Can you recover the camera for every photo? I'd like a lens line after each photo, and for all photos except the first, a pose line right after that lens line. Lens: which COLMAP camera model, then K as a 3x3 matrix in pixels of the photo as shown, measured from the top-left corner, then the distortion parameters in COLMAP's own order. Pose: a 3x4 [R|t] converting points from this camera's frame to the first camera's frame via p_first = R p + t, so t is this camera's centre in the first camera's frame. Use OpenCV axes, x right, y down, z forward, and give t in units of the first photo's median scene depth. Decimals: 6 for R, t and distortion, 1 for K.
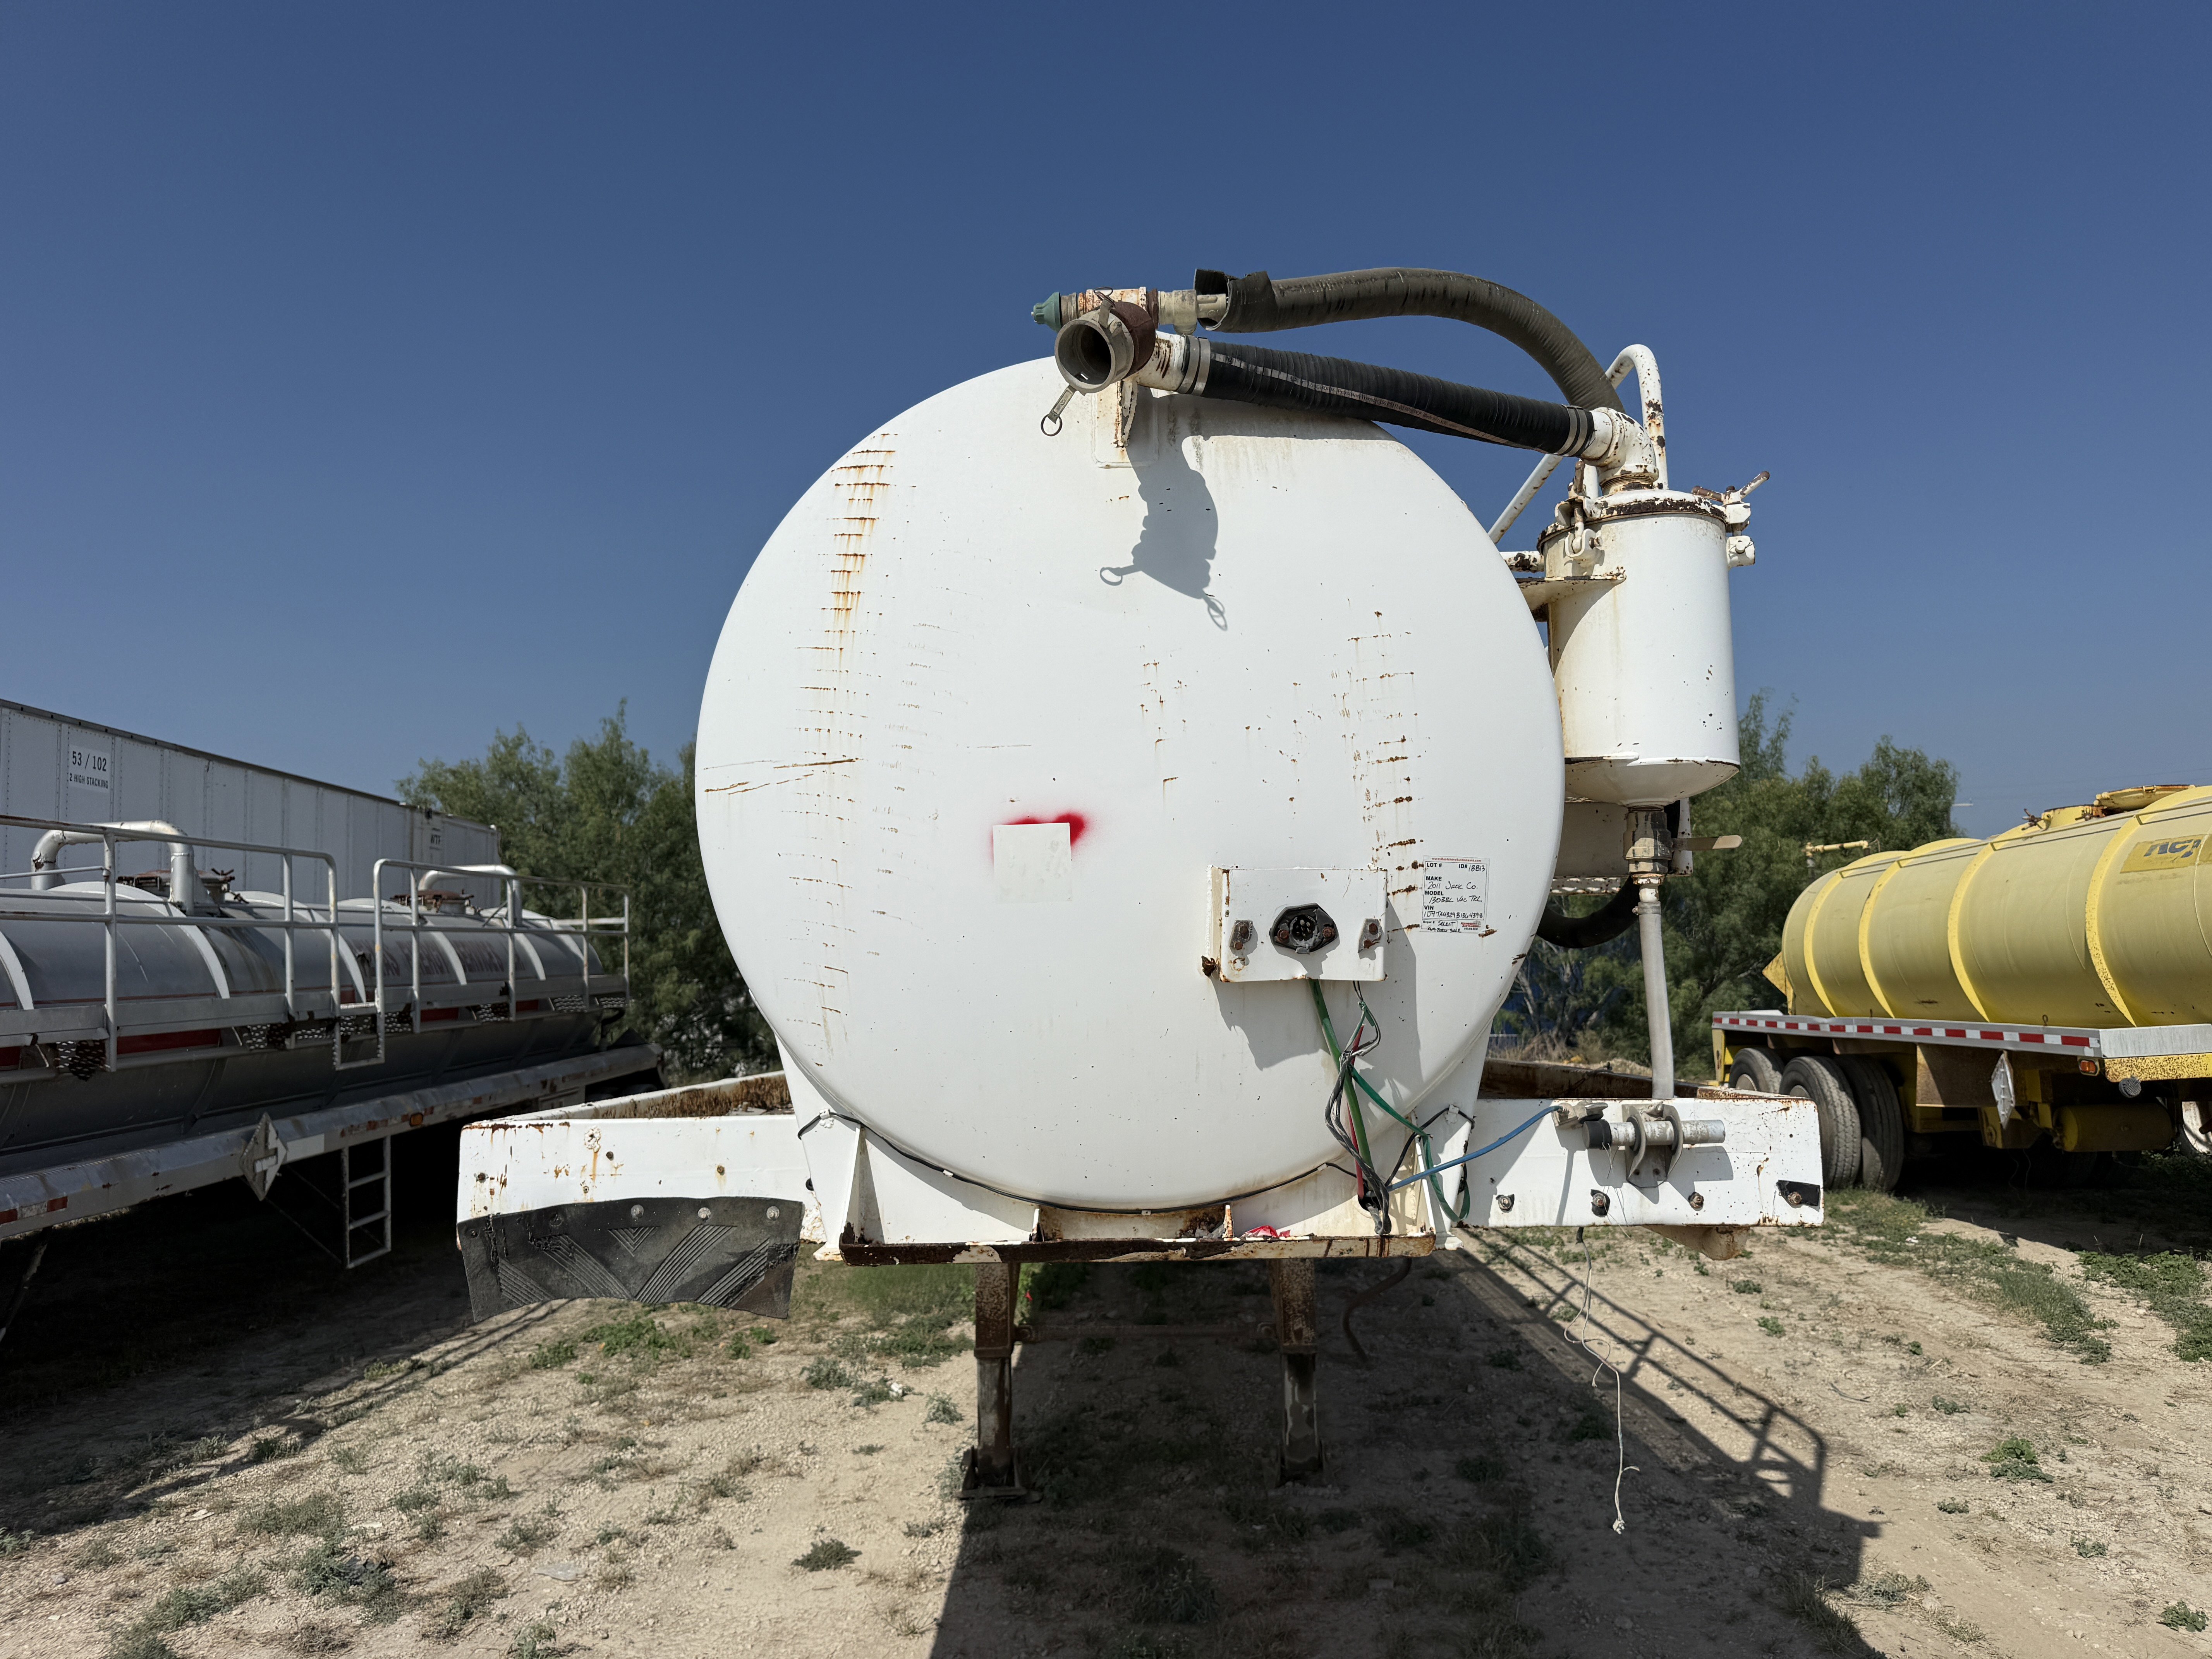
lens RADIAL K [[1518.1, 0, 1113.9], [0, 1518.1, 832.3], [0, 0, 1]] dist [0.008121, -0.004165]
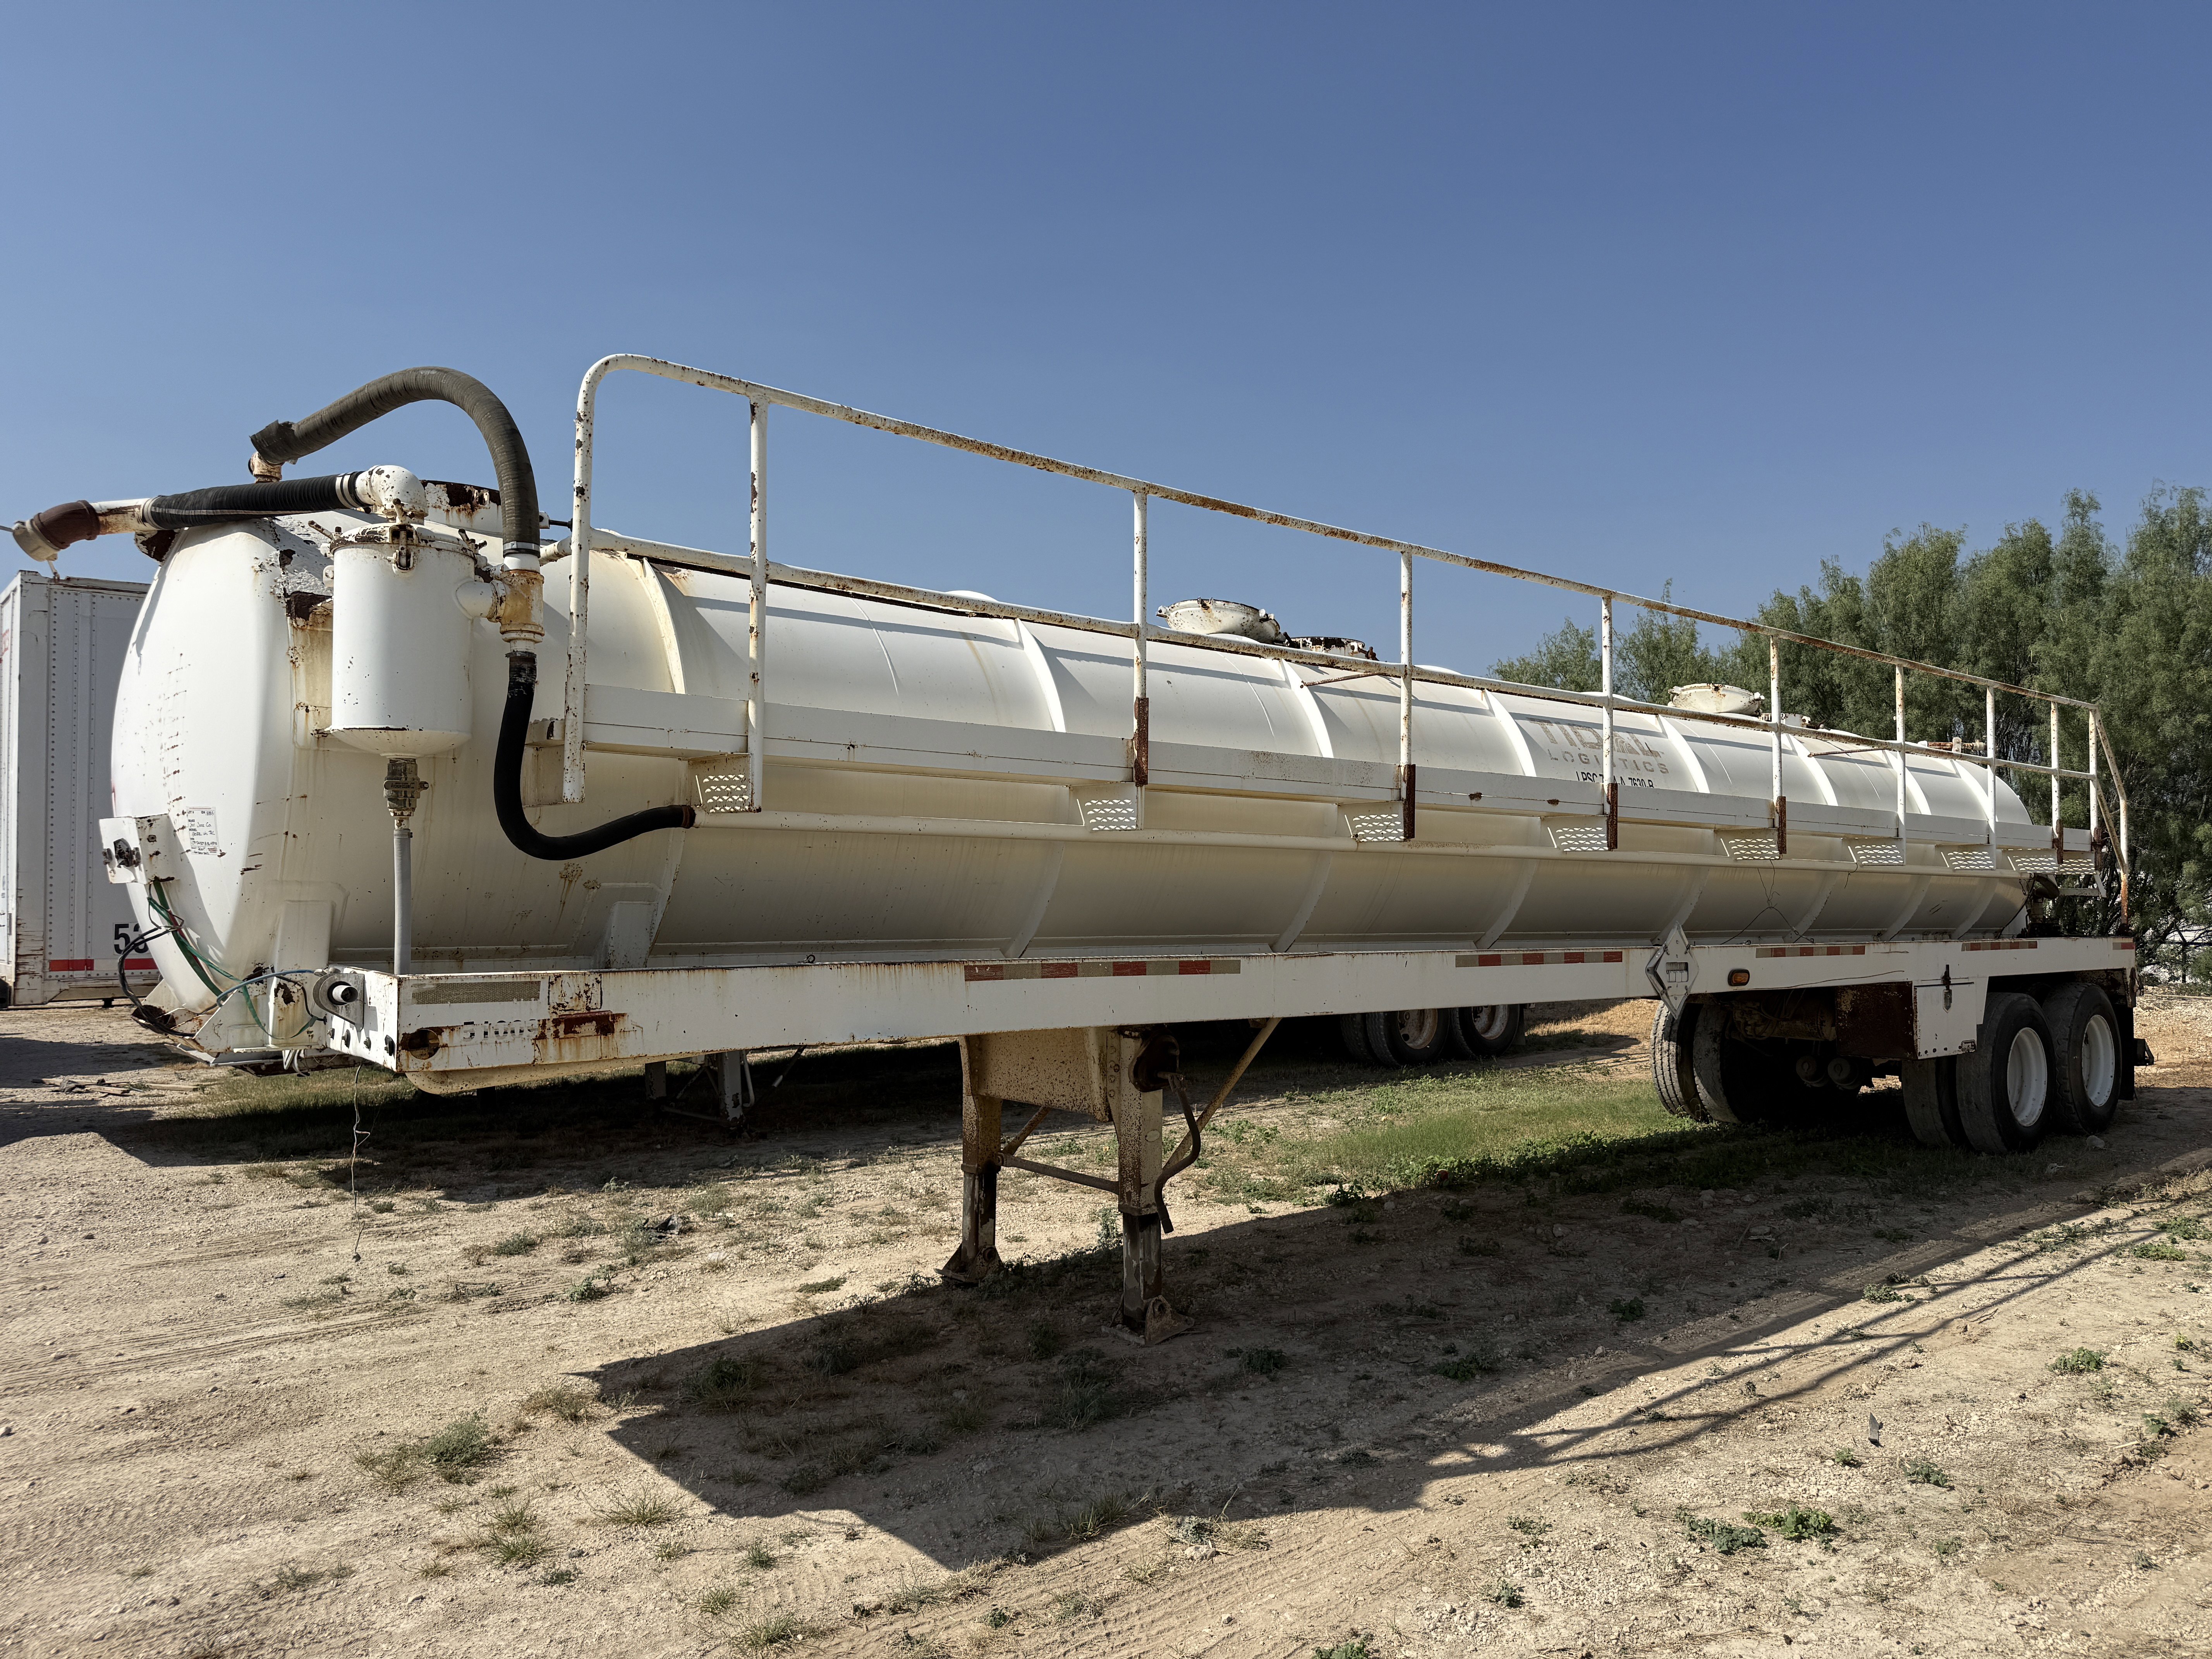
lens RADIAL K [[1518.1, 0, 1113.9], [0, 1518.1, 832.3], [0, 0, 1]] dist [0.008121, -0.004165]
pose [[0.668015, -0.004458, -0.744135, 0.976777], [0.068944, 0.996052, 0.055925, 0.009452], [0.740947, -0.088662, 0.665685, 0.309394]]
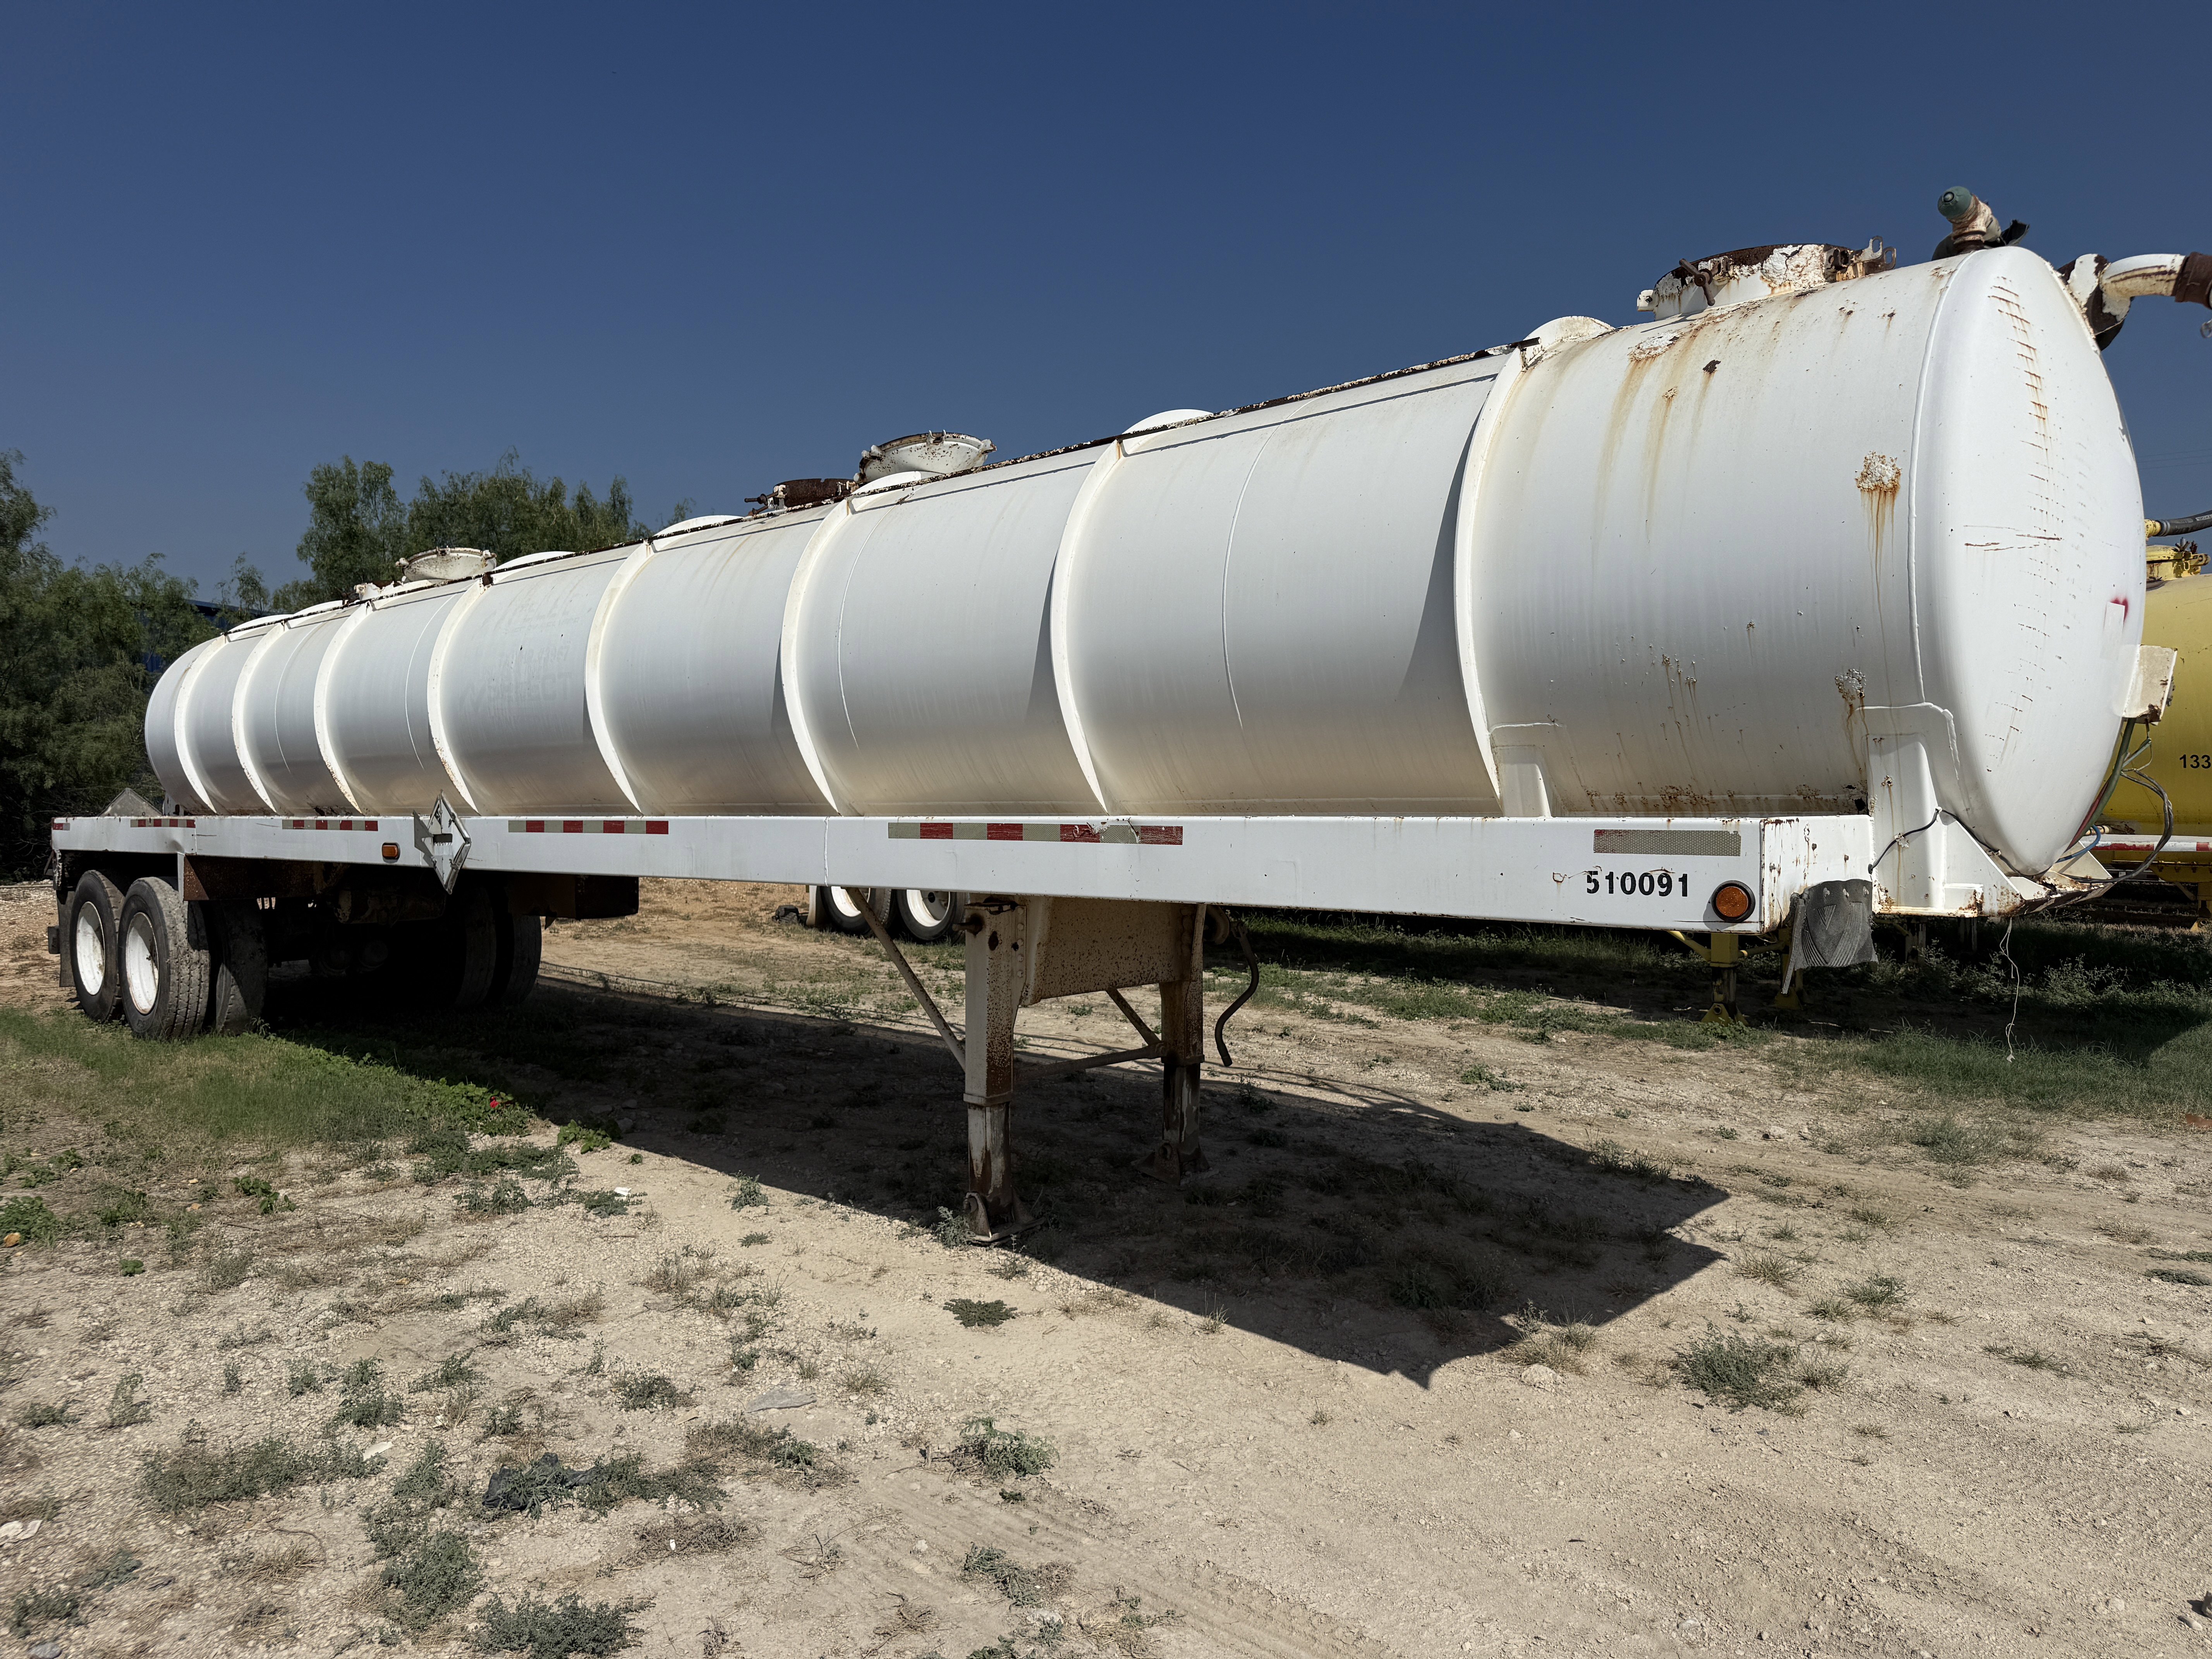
lens RADIAL K [[1518.1, 0, 1113.9], [0, 1518.1, 832.3], [0, 0, 1]] dist [0.008121, -0.004165]
pose [[0.682214, -0.009631, 0.731089, -0.803447], [-0.091180, 0.990987, 0.098140, 0.070506], [-0.725445, -0.133613, 0.675187, 0.320059]]
